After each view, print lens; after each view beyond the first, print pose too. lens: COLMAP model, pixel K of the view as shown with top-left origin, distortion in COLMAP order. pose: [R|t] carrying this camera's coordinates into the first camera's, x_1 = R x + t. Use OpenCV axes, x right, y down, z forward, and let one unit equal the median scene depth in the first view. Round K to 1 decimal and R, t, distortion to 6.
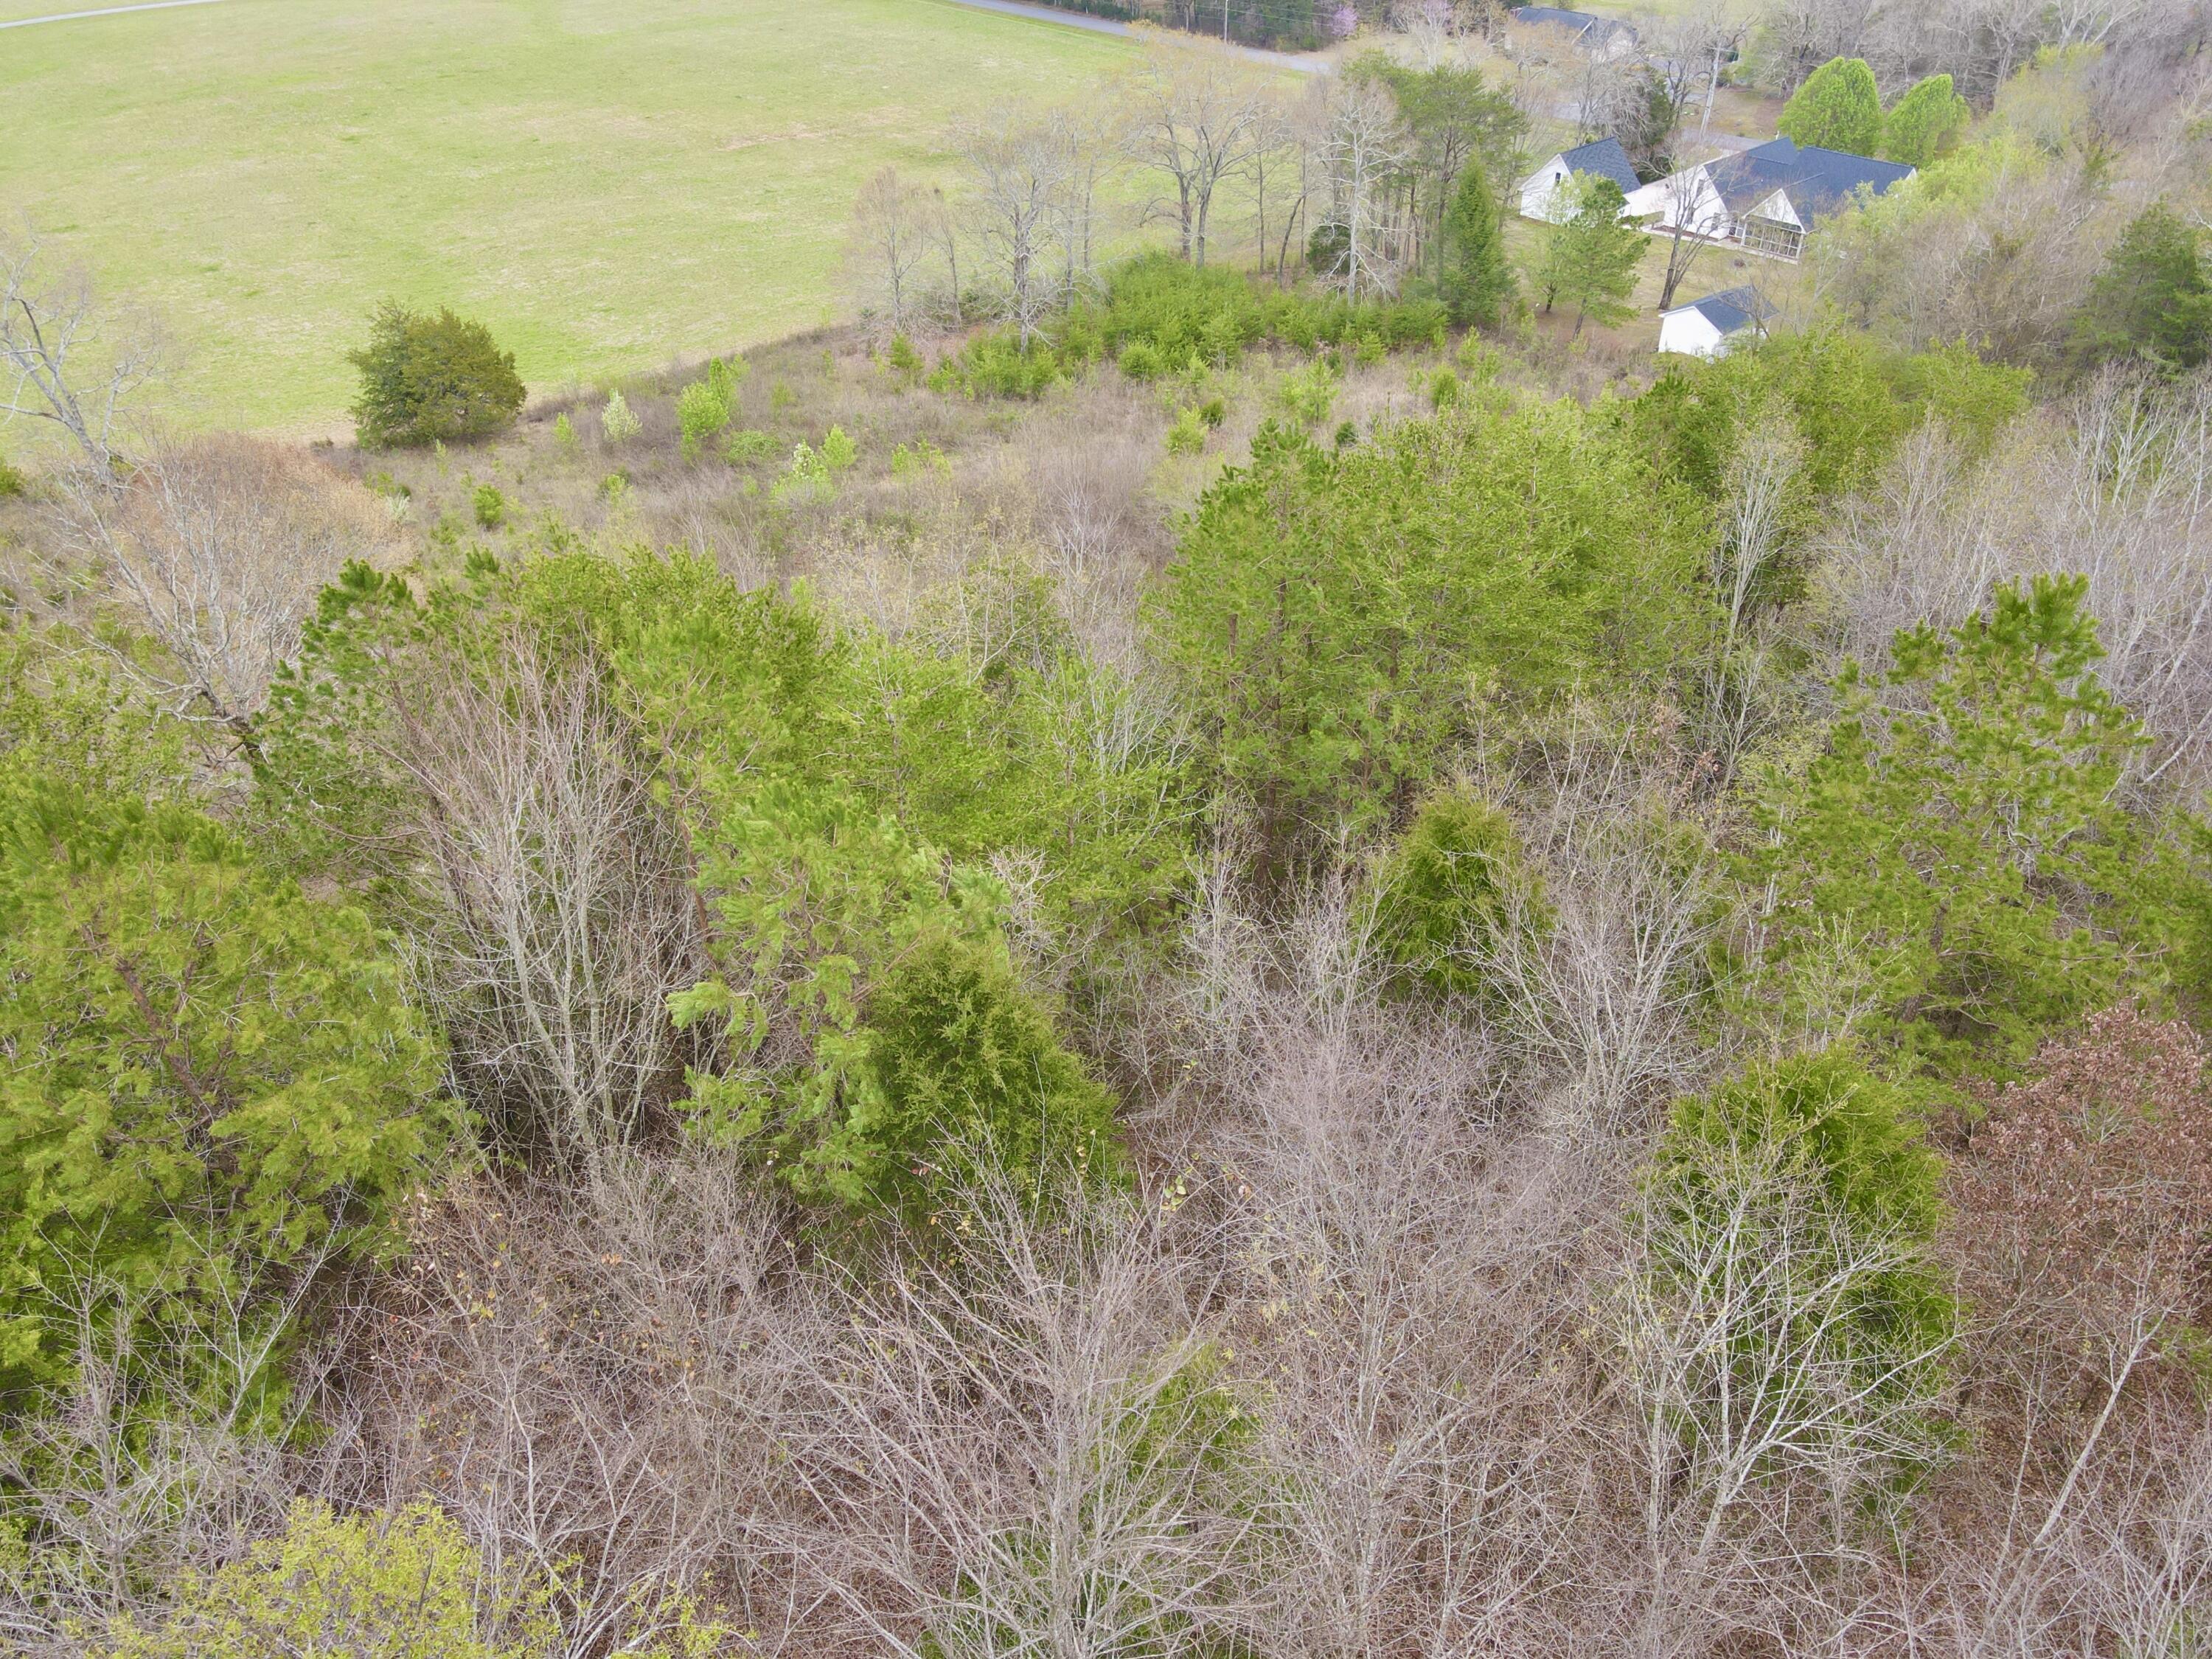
lens RADIAL K [[1624.4, 0, 1100.5], [0, 1624.4, 827.0], [0, 0, 1]] dist [0.001024, 0.026252]
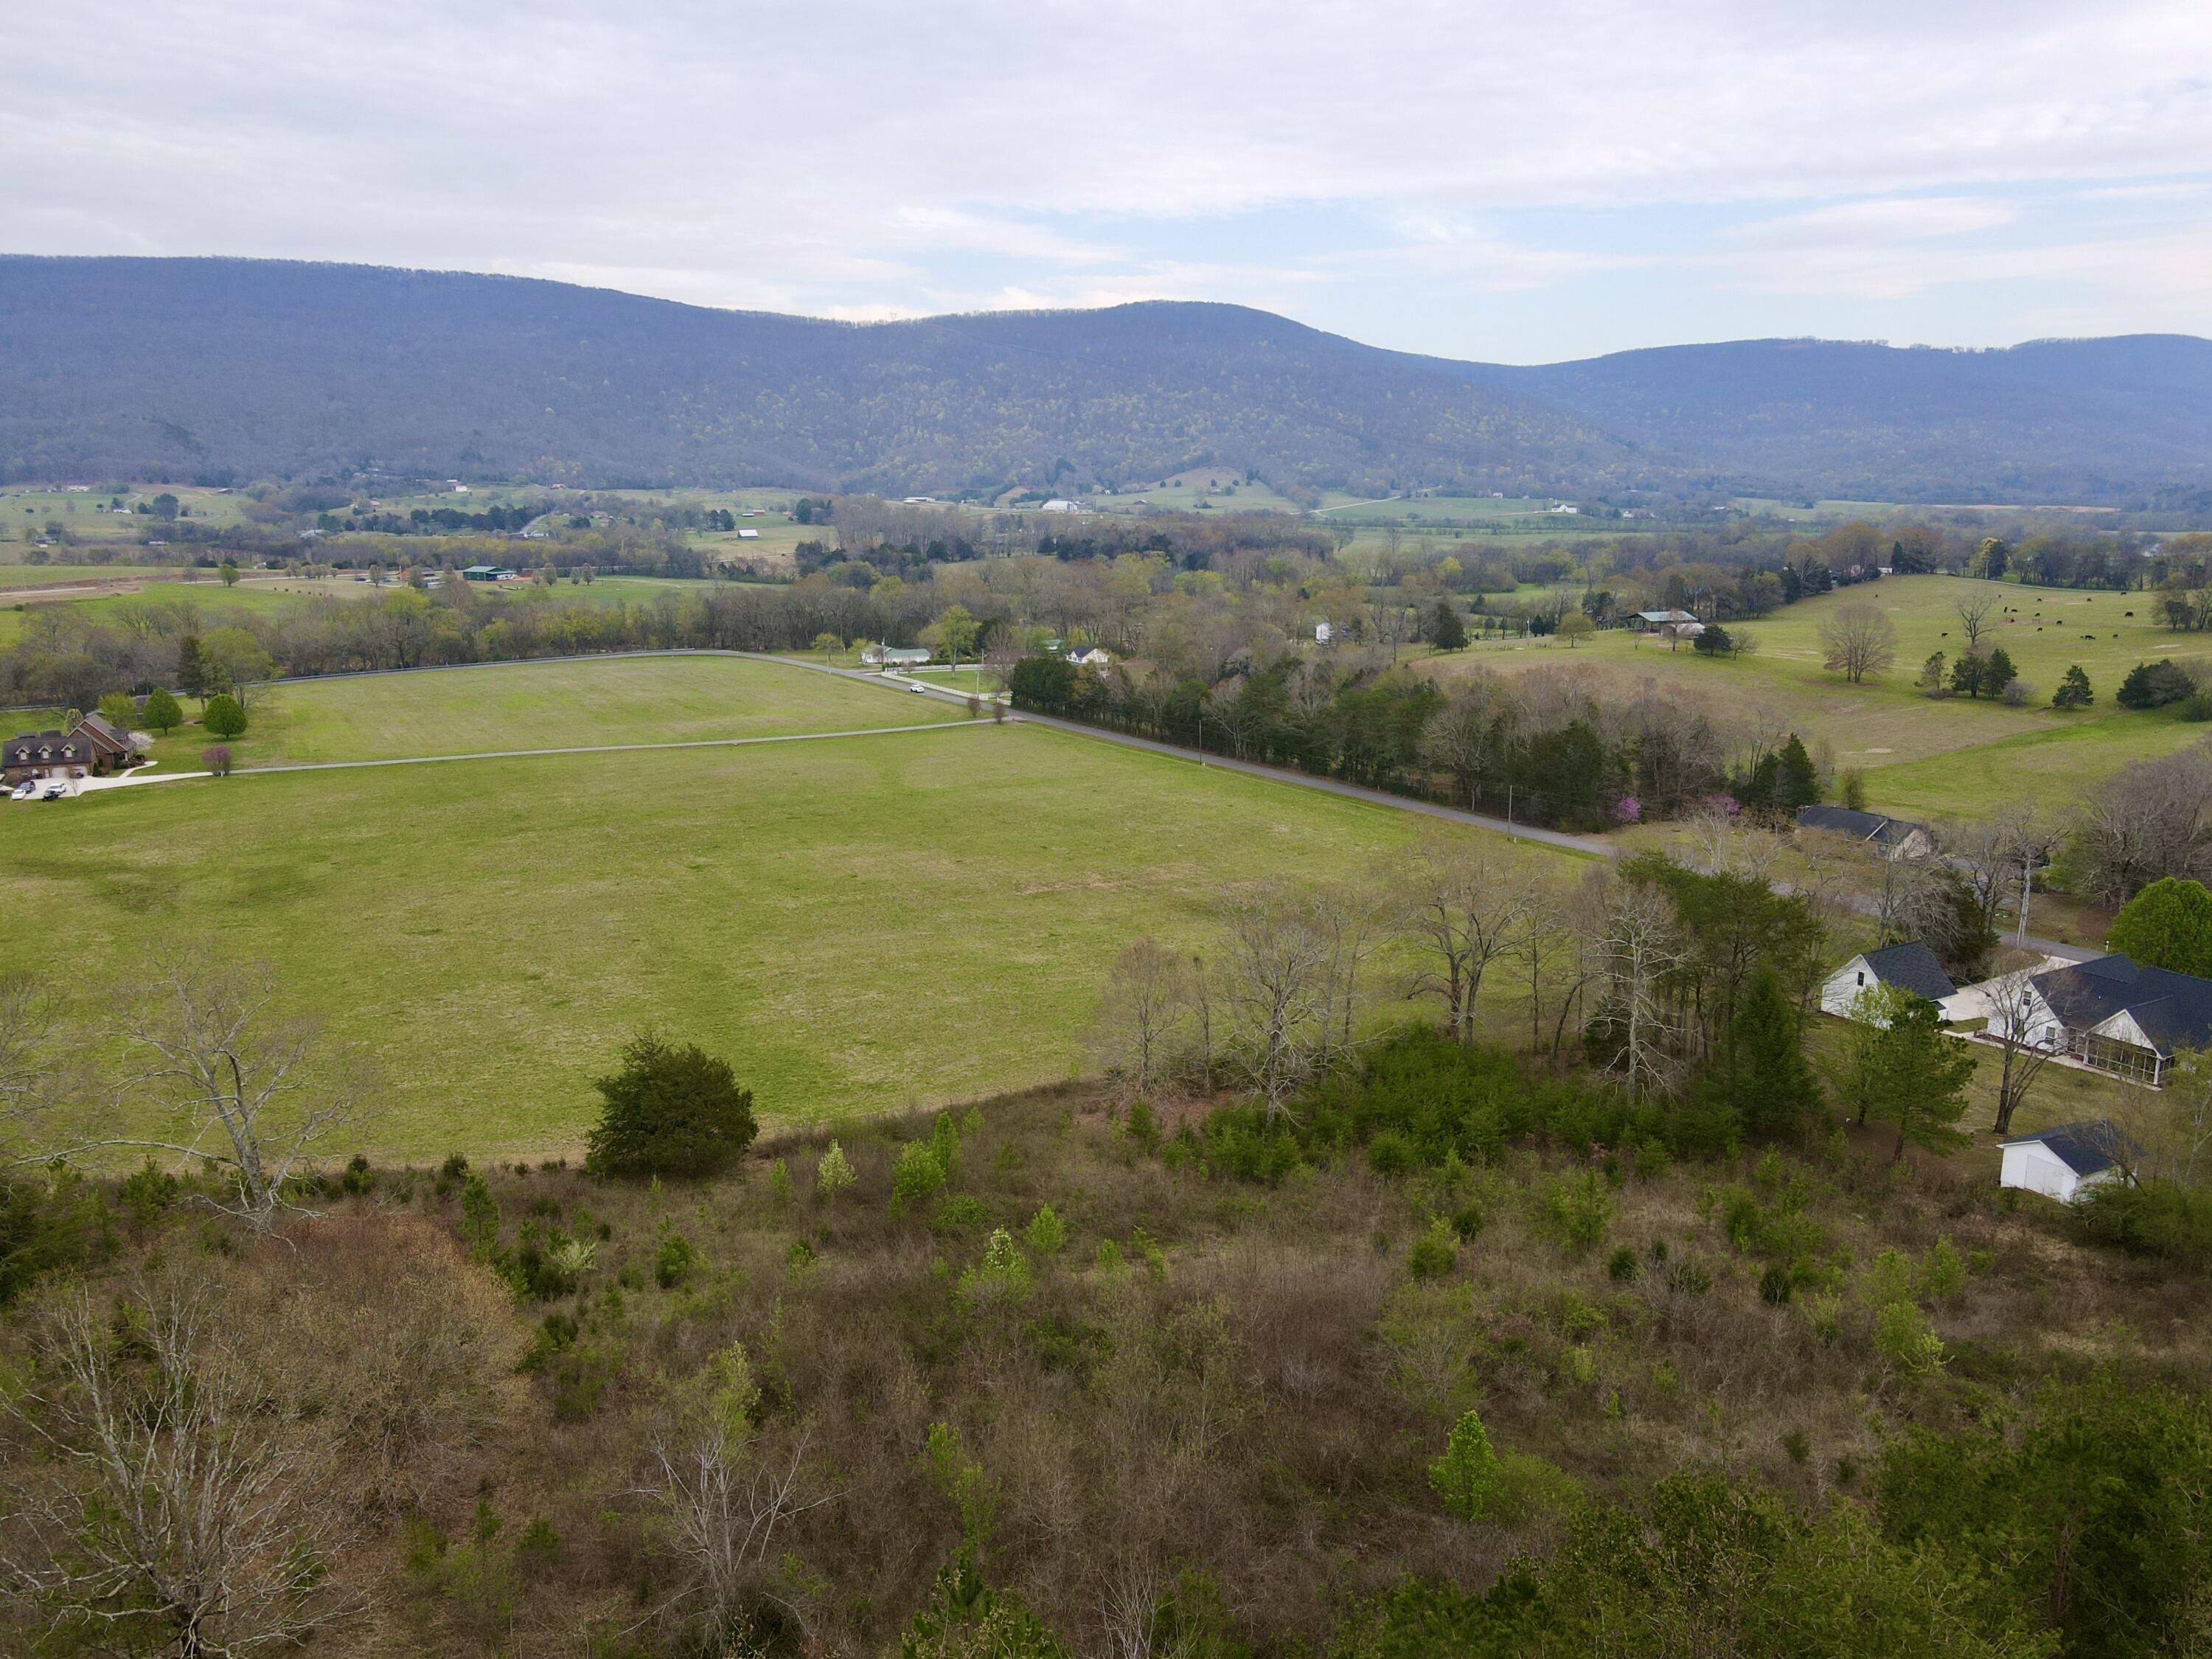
lens RADIAL K [[1624.4, 0, 1111.3], [0, 1624.4, 829.6], [0, 0, 1]] dist [0.001024, 0.026252]
pose [[0.983091, 0.047280, -0.176910, 0.019502], [-0.116405, 0.907131, -0.404429, -0.053757], [0.141359, 0.418183, 0.897296, 0.066792]]
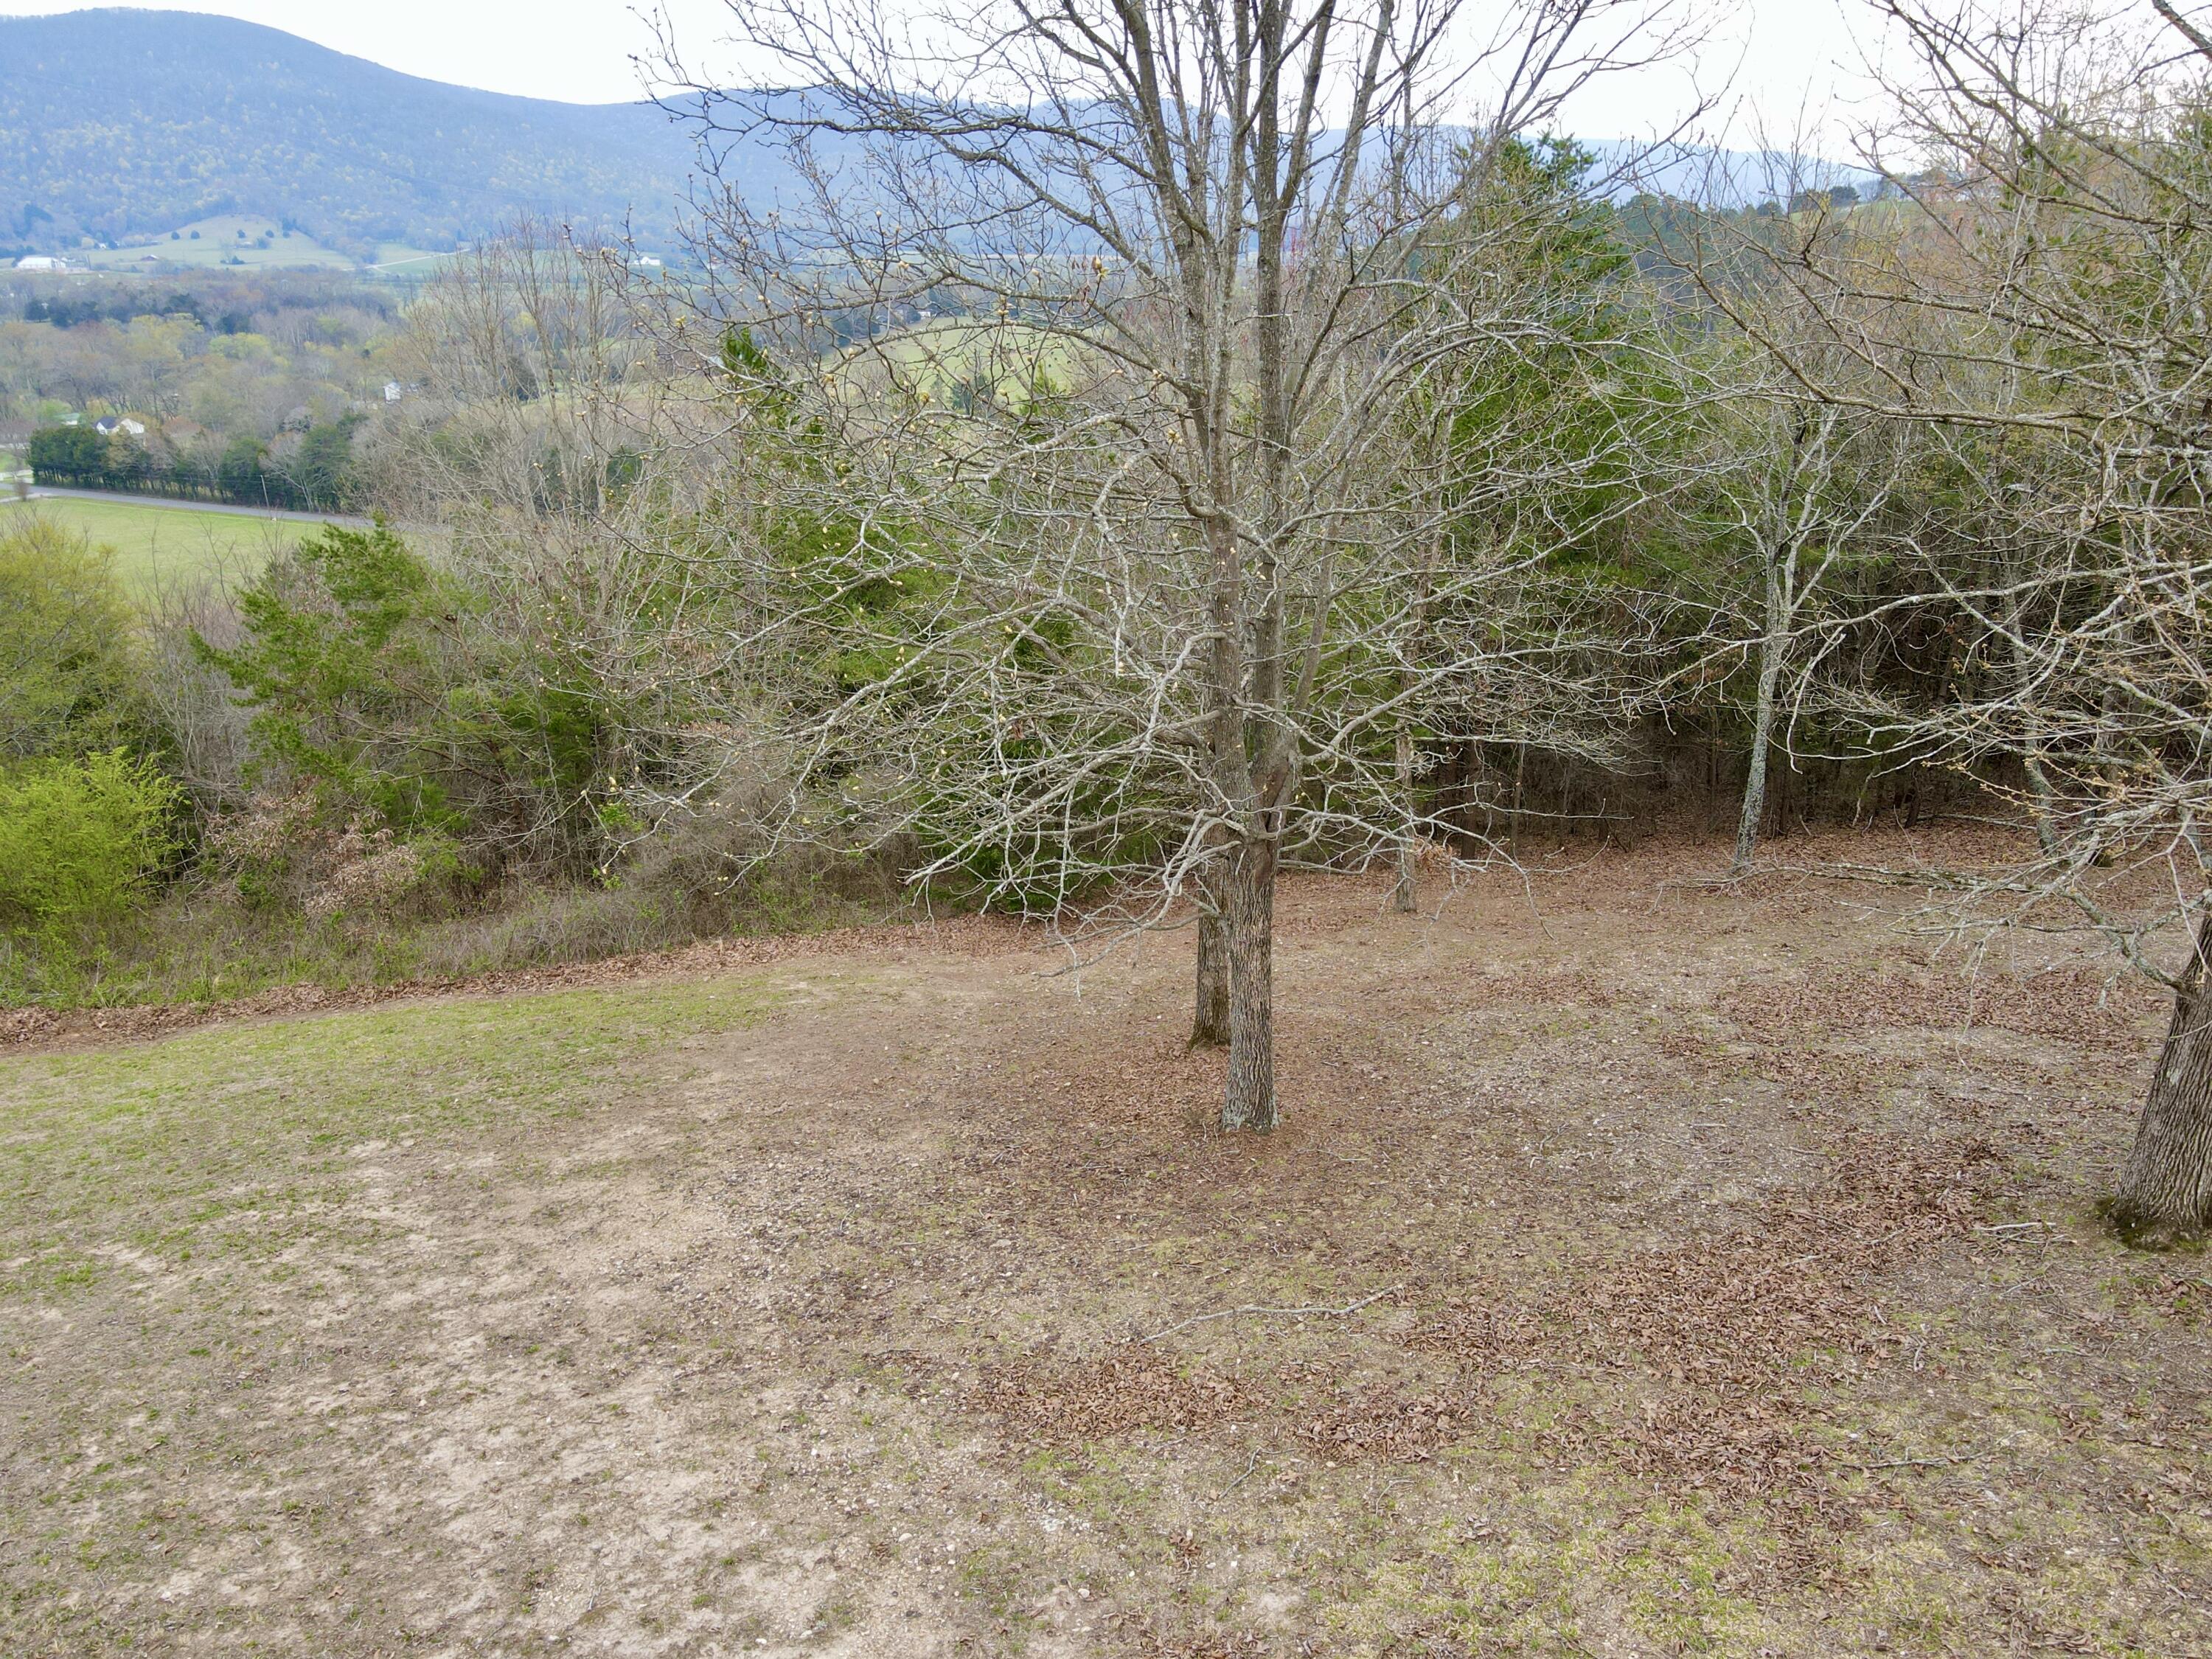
lens RADIAL K [[1624.4, 0, 1107.8], [0, 1624.4, 822.9], [0, 0, 1]] dist [0.001024, 0.026252]
pose [[0.942838, -0.110927, 0.314247, 0.090213], [0.196800, 0.946319, -0.256418, 0.195266], [-0.268934, 0.303605, 0.914056, -0.260999]]
